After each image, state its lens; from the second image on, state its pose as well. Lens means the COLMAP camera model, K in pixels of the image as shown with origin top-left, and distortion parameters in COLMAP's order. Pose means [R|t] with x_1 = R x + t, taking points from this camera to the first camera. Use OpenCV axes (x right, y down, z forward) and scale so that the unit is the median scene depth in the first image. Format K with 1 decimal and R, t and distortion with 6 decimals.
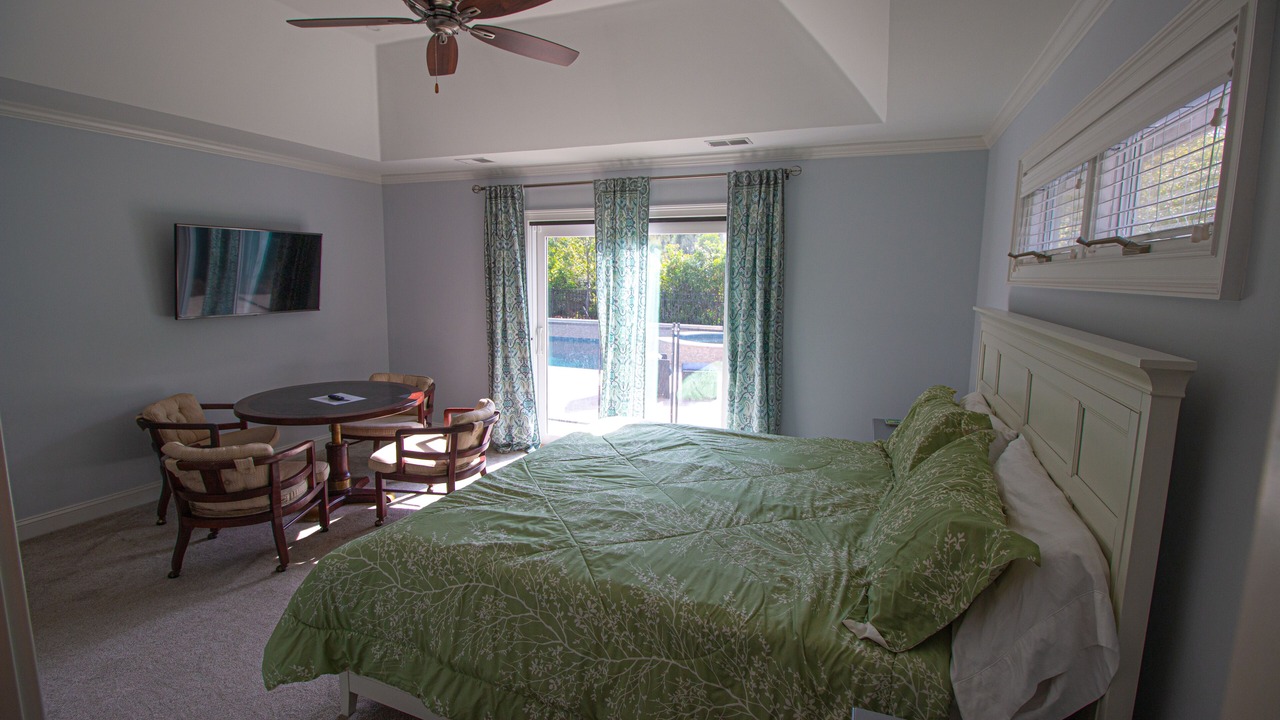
lens RADIAL K [[585.5, 0, 638.6], [0, 585.5, 352.4], [0, 0, 1]] dist [0.001456, -0.017130]
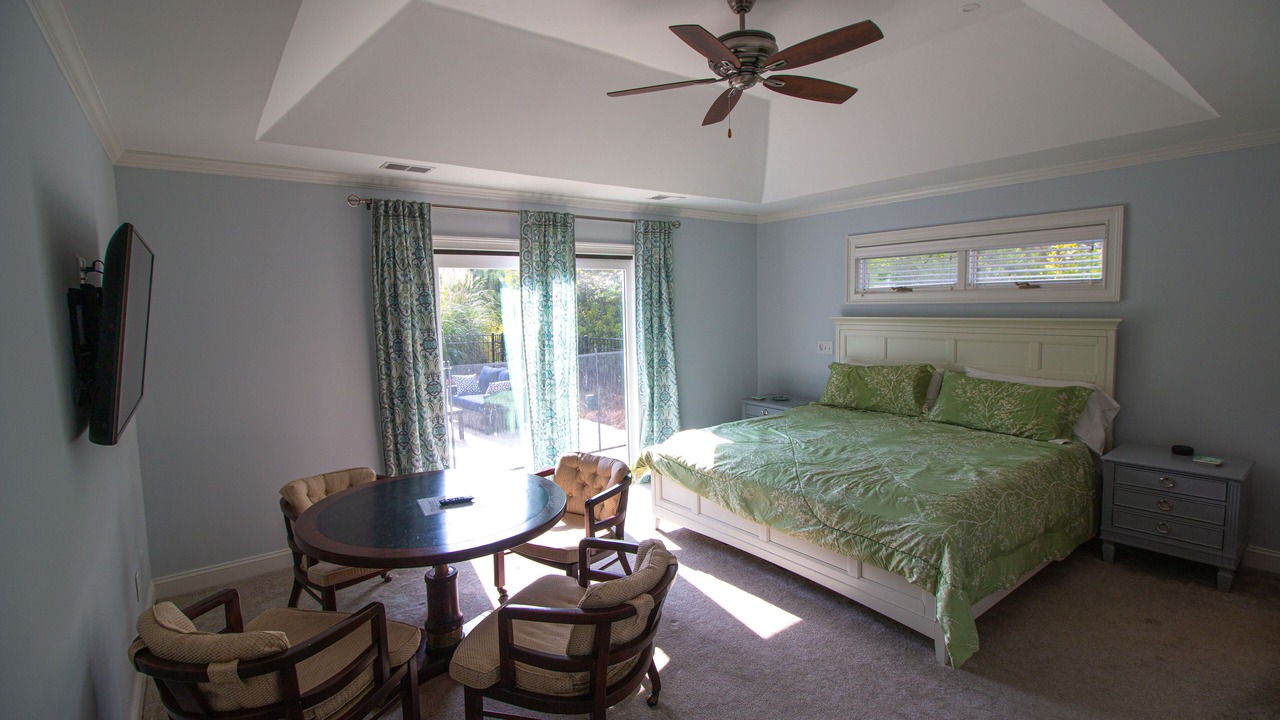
lens RADIAL K [[585.5, 0, 638.6], [0, 585.5, 352.4], [0, 0, 1]] dist [0.001456, -0.017130]
pose [[0.505333, -0.098114, 0.857329, -0.819139], [0.143327, 0.989258, 0.028731, -0.068693], [-0.850938, 0.108360, 0.513967, 0.382719]]
